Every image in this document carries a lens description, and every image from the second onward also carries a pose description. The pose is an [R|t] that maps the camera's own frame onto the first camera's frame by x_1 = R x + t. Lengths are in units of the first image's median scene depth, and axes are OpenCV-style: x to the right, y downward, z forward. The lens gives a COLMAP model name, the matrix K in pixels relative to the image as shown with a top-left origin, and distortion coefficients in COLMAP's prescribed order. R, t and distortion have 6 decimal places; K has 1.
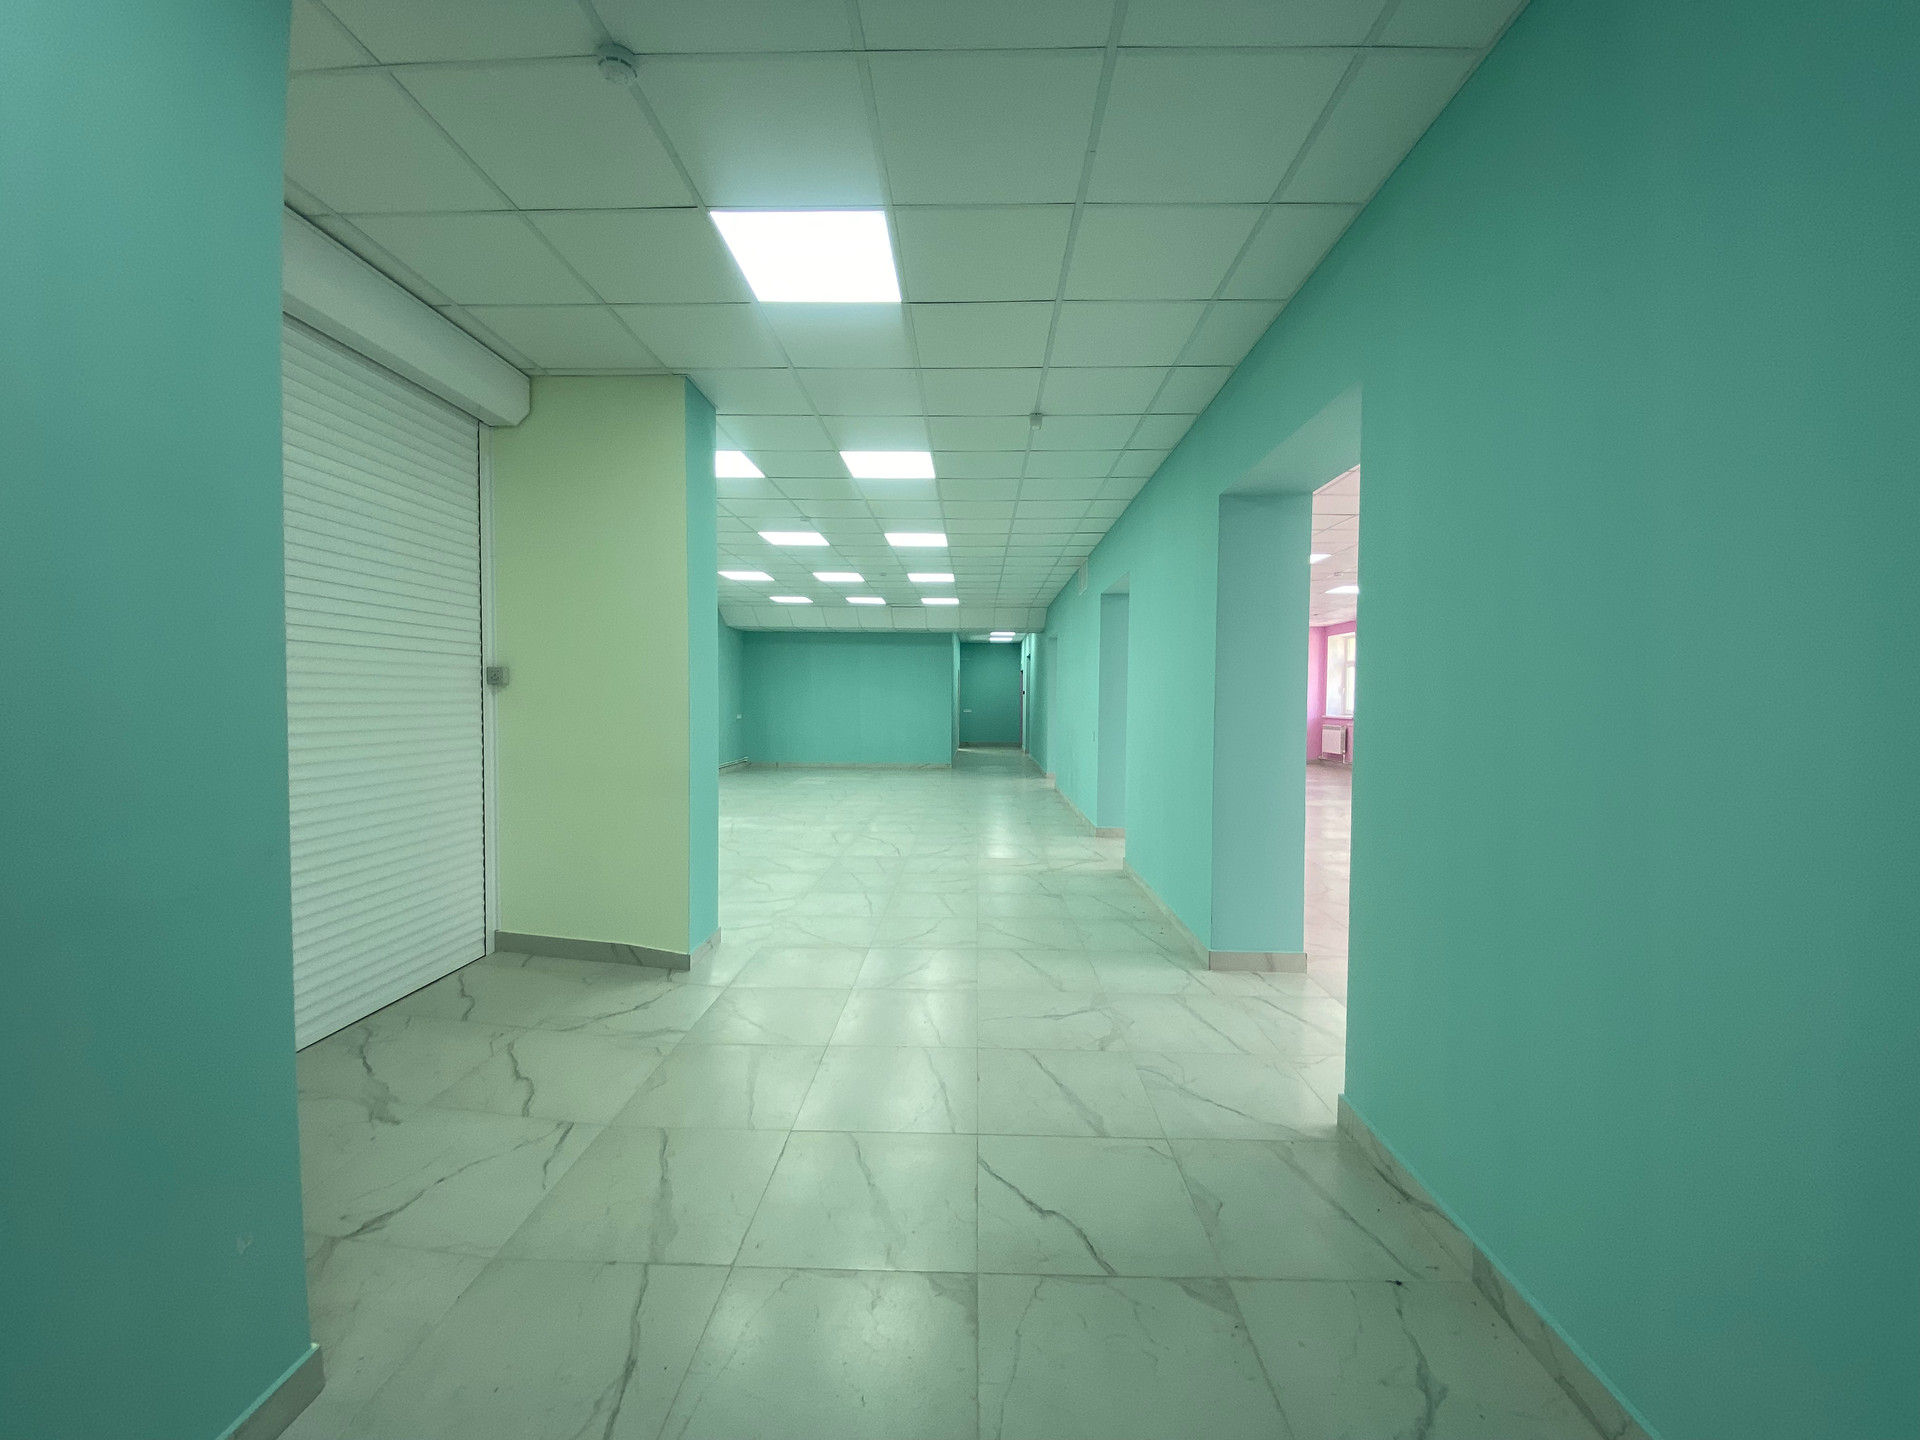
lens RADIAL K [[769.9, 0, 972.0], [0, 769.9, 715.3], [0, 0, 1]] dist [0.028464, -0.026701]
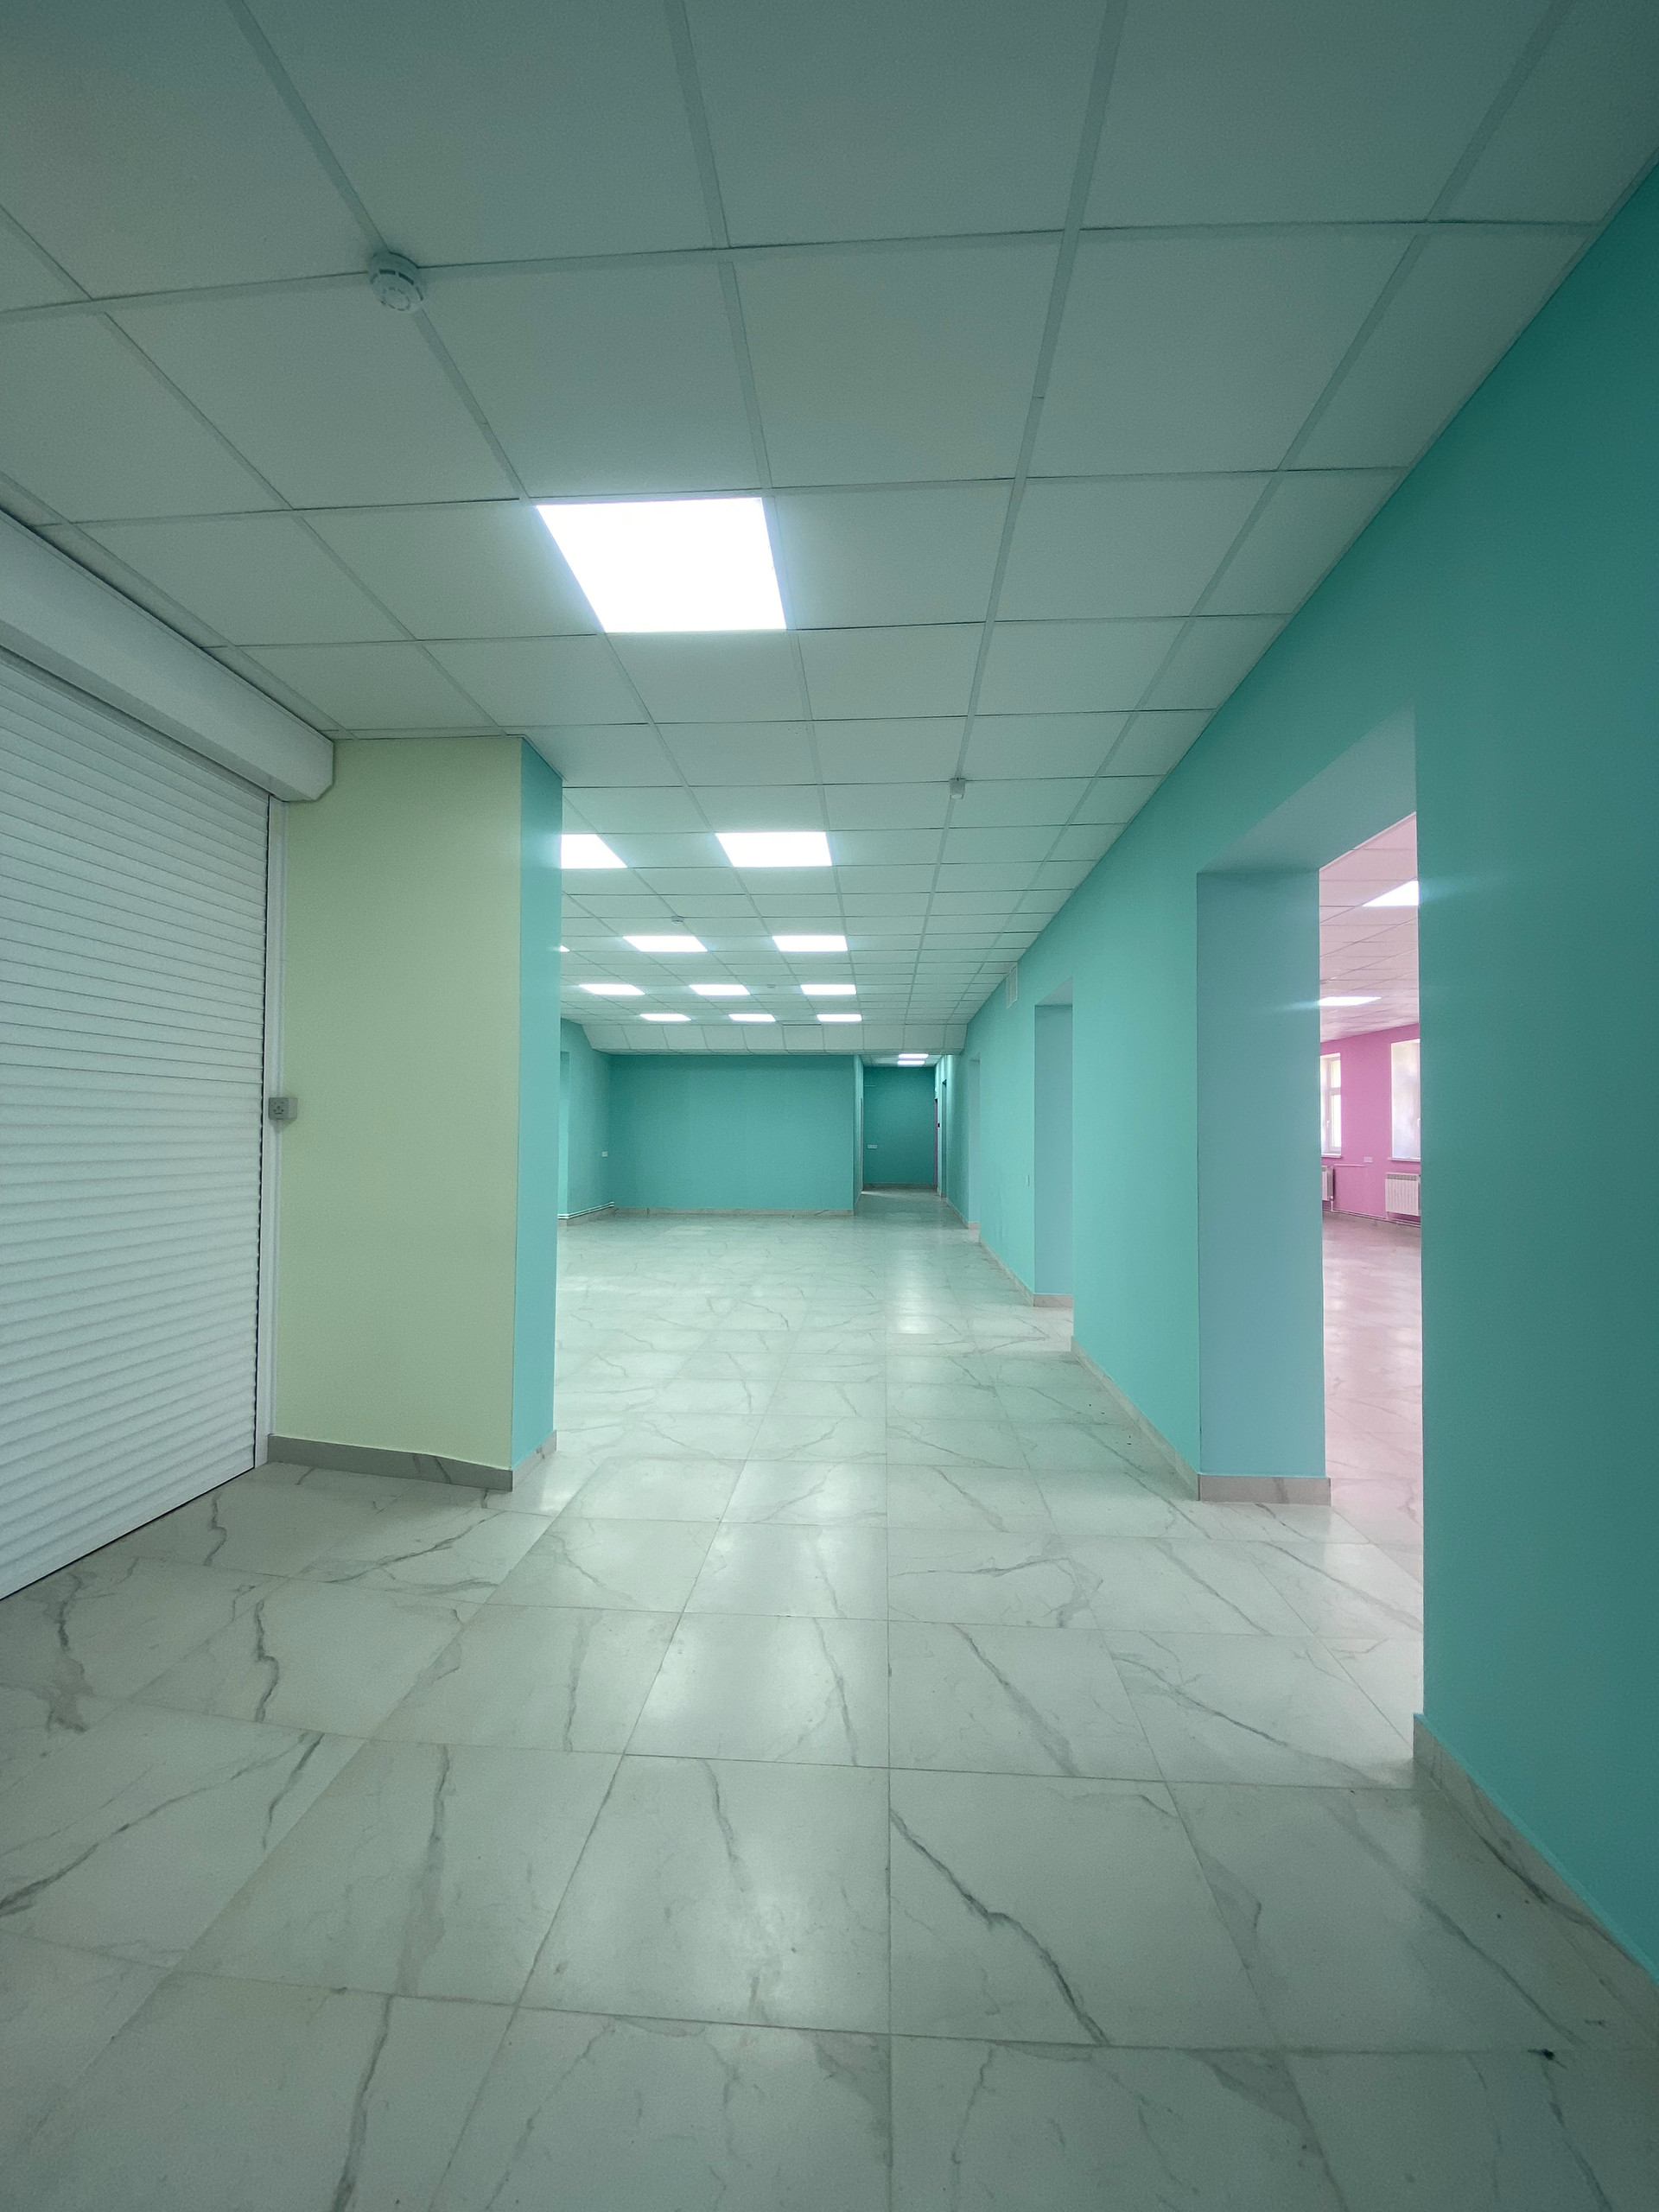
lens RADIAL K [[888.0, 0, 841.4], [0, 888.0, 1110.4], [0, 0, 1]] dist [0.034742, -0.026818]
pose [[0.999172, -0.002651, -0.040594, -0.001007], [0.000797, 0.998958, -0.045629, -0.008812], [0.040672, 0.045559, 0.998133, 0.142029]]
